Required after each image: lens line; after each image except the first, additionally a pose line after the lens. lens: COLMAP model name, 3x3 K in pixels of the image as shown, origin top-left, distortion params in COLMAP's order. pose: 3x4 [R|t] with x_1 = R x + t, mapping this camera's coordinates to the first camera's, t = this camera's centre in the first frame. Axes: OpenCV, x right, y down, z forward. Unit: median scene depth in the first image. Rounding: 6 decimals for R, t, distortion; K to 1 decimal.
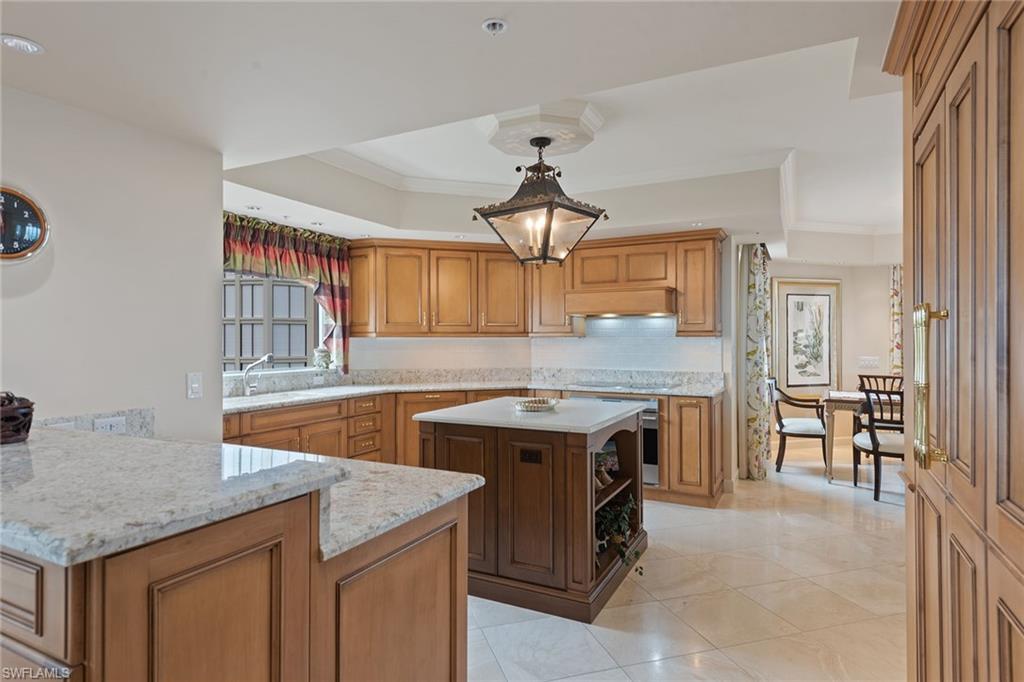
lens RADIAL K [[572.2, 0, 512.0], [0, 572.2, 341.0], [0, 0, 1]] dist [0.002162, -0.000196]
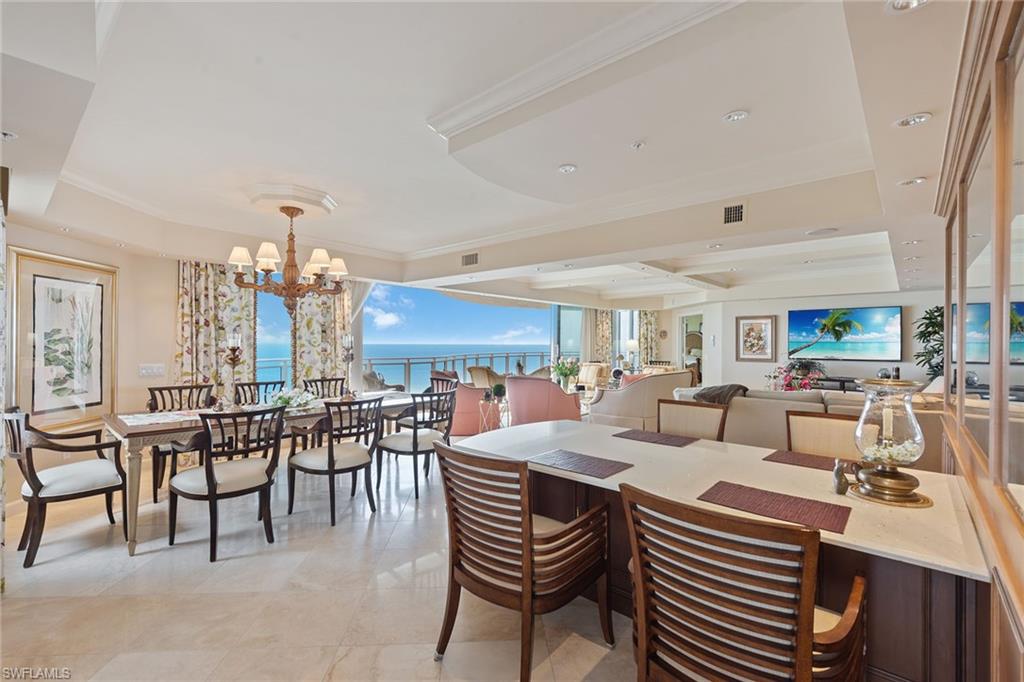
lens RADIAL K [[451.1, 0, 512.8], [0, 451.1, 343.6], [0, 0, 1]] dist [-0.002336, -0.000787]
pose [[0.242418, 0.004241, 0.970163, 0.115976], [-0.009473, 0.999953, -0.002004, -0.006716], [-0.970126, -0.008704, 0.242447, 0.352053]]
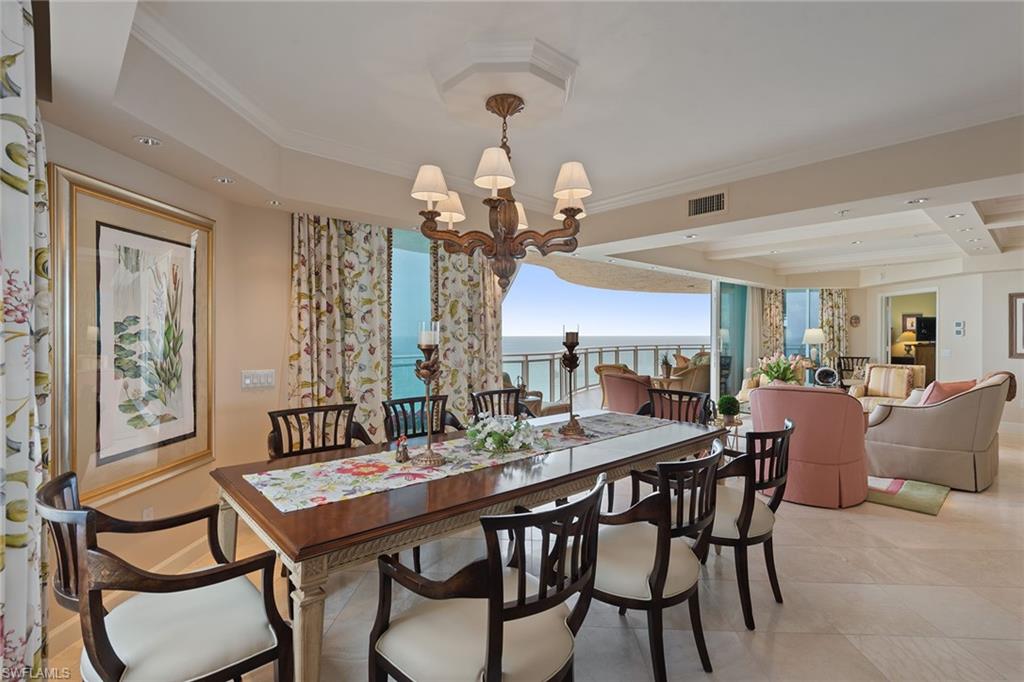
lens RADIAL K [[487.9, 0, 506.5], [0, 487.9, 337.9], [0, 0, 1]] dist [0.002527, -0.000136]
pose [[0.353217, -0.004144, 0.935532, 0.286813], [-0.002807, 0.999981, 0.005489, -0.007606], [-0.935537, -0.004565, 0.353198, 0.664177]]
